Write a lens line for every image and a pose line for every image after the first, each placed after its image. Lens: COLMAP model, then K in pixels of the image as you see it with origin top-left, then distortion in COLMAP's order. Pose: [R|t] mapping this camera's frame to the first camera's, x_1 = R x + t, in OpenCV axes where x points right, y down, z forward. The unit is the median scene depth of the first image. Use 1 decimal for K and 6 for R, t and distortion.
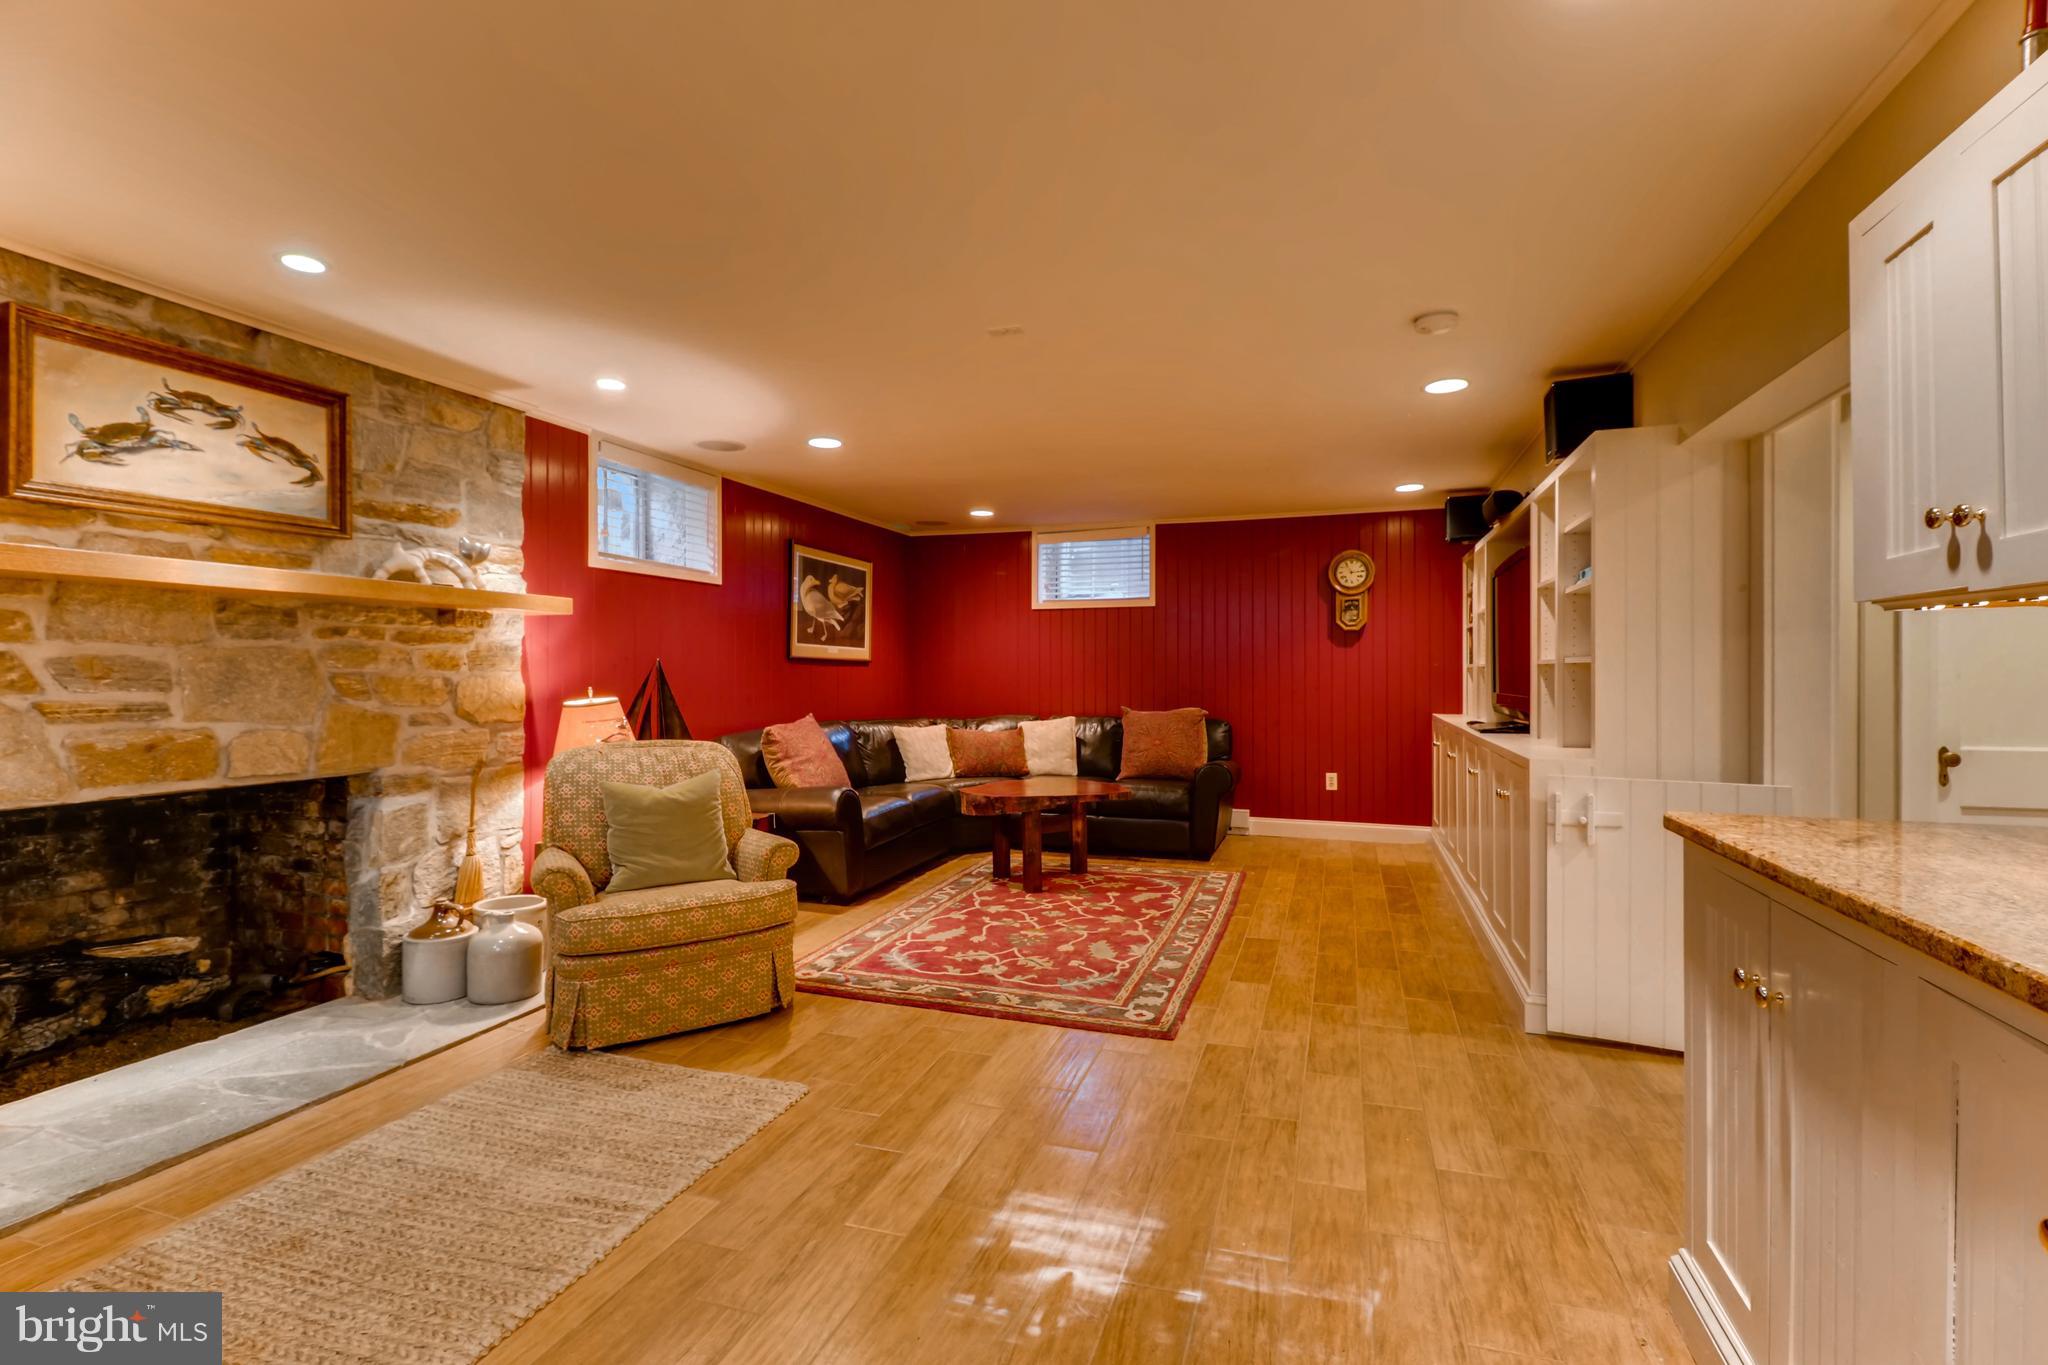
lens RADIAL K [[947.2, 0, 1024.9], [0, 947.2, 678.5], [0, 0, 1]] dist [0.004669, -0.003588]
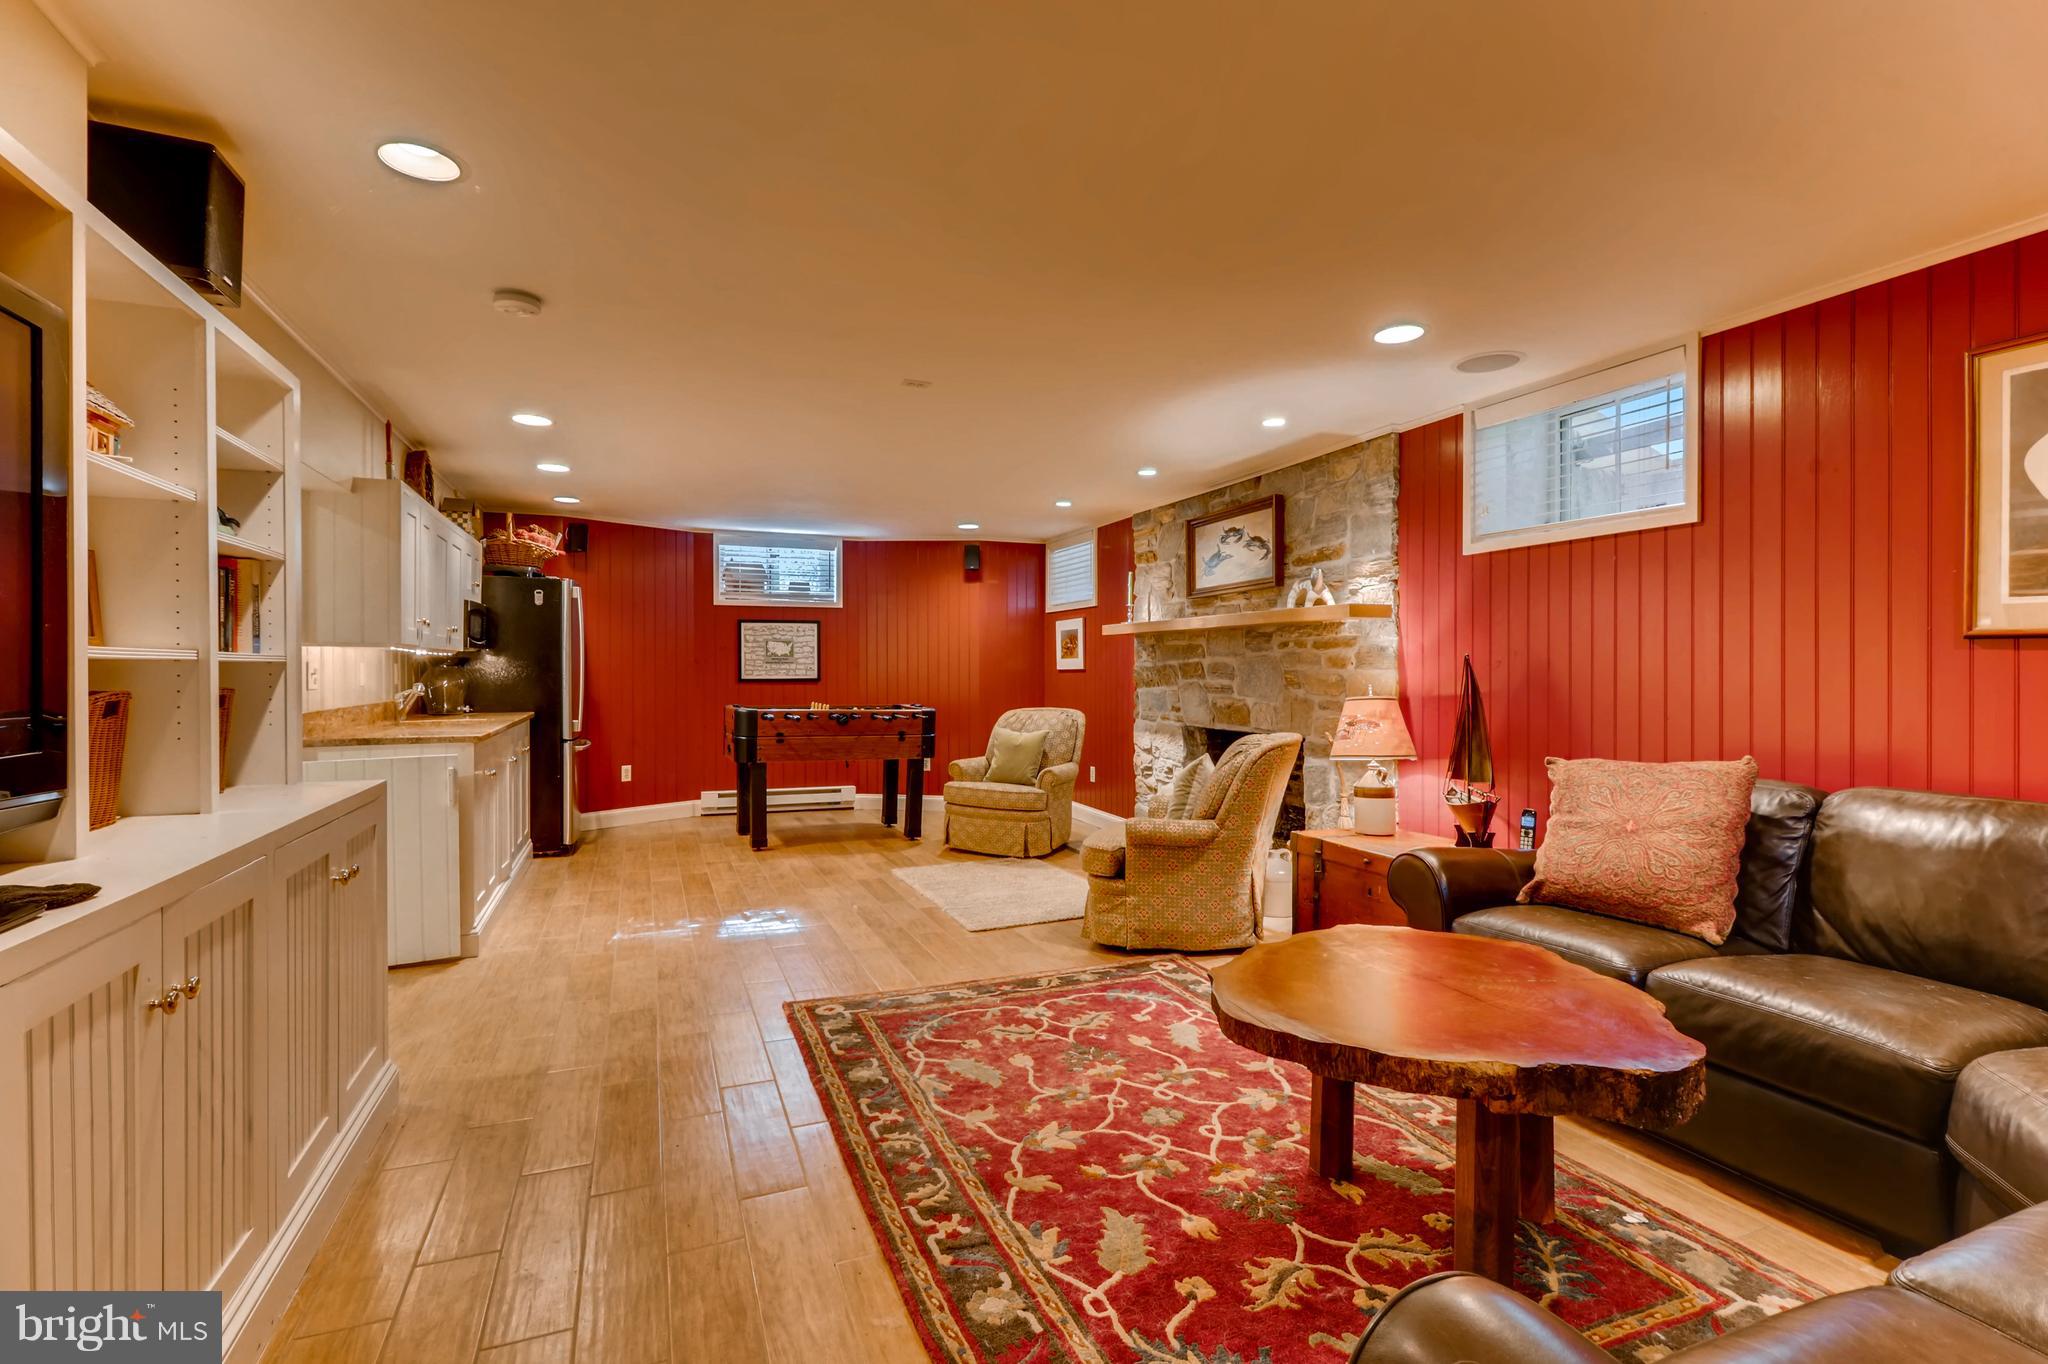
lens RADIAL K [[947.2, 0, 1029.0], [0, 947.2, 671.5], [0, 0, 1]] dist [0.004669, -0.003588]
pose [[-0.759929, 0.002835, -0.650000, 0.551665], [-0.001889, 0.999977, 0.006570, -0.012380], [0.650003, 0.006221, -0.759906, 1.703791]]
